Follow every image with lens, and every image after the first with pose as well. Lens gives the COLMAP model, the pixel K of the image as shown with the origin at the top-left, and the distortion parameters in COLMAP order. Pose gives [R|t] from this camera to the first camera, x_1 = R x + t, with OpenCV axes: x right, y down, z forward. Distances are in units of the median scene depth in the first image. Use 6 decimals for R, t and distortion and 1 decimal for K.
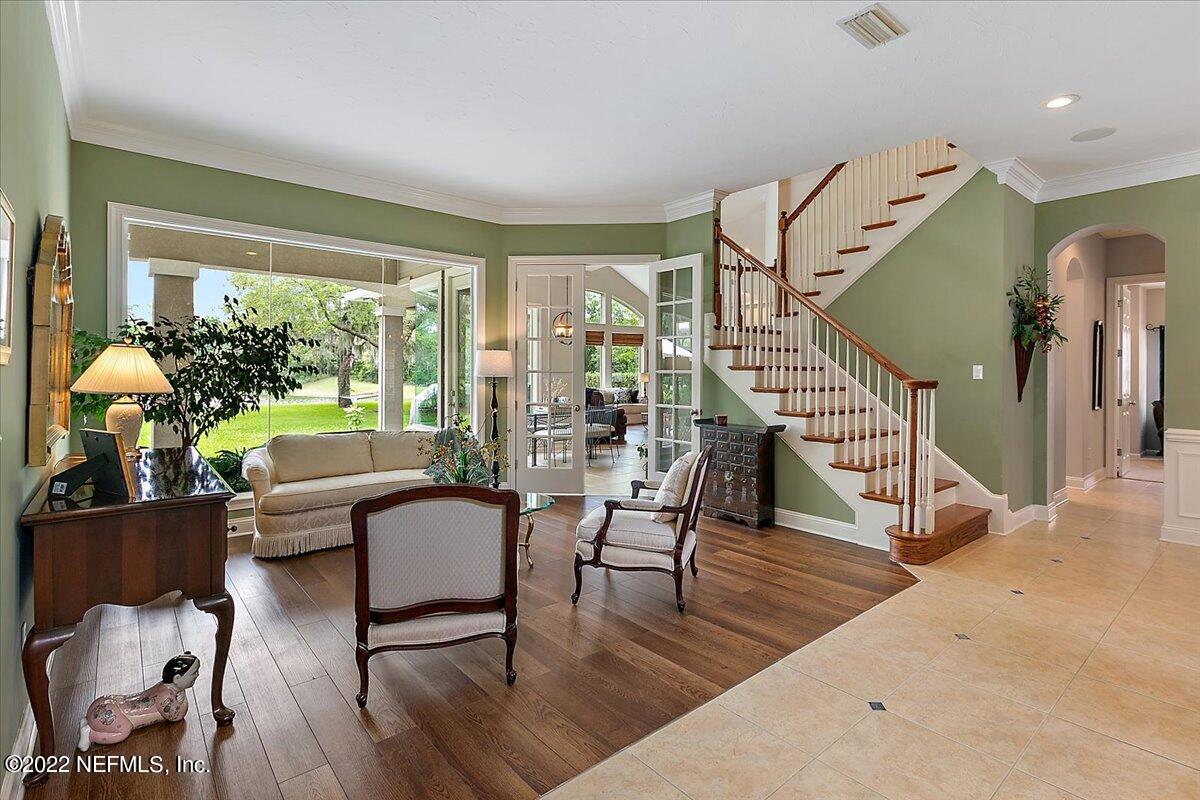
lens RADIAL K [[561.9, 0, 577.0], [0, 561.9, 396.7], [0, 0, 1]] dist [-0.002000, -0.000478]
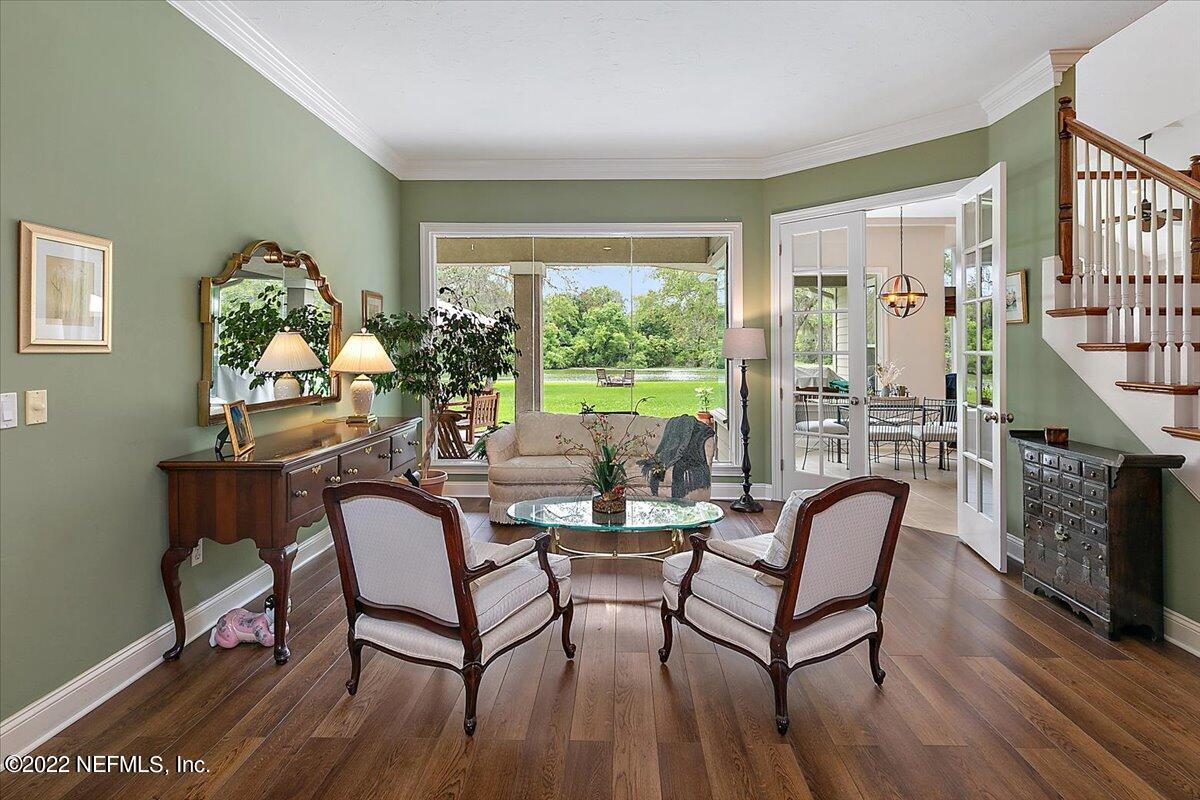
lens RADIAL K [[565.1, 0, 600.6], [0, 565.1, 367.5], [0, 0, 1]] dist [-0.003047, -0.000503]
pose [[0.763024, 0.014194, -0.646214, 0.284313], [-0.023640, 0.999703, -0.005955, -0.014894], [0.645937, 0.019820, 0.763133, 0.242395]]
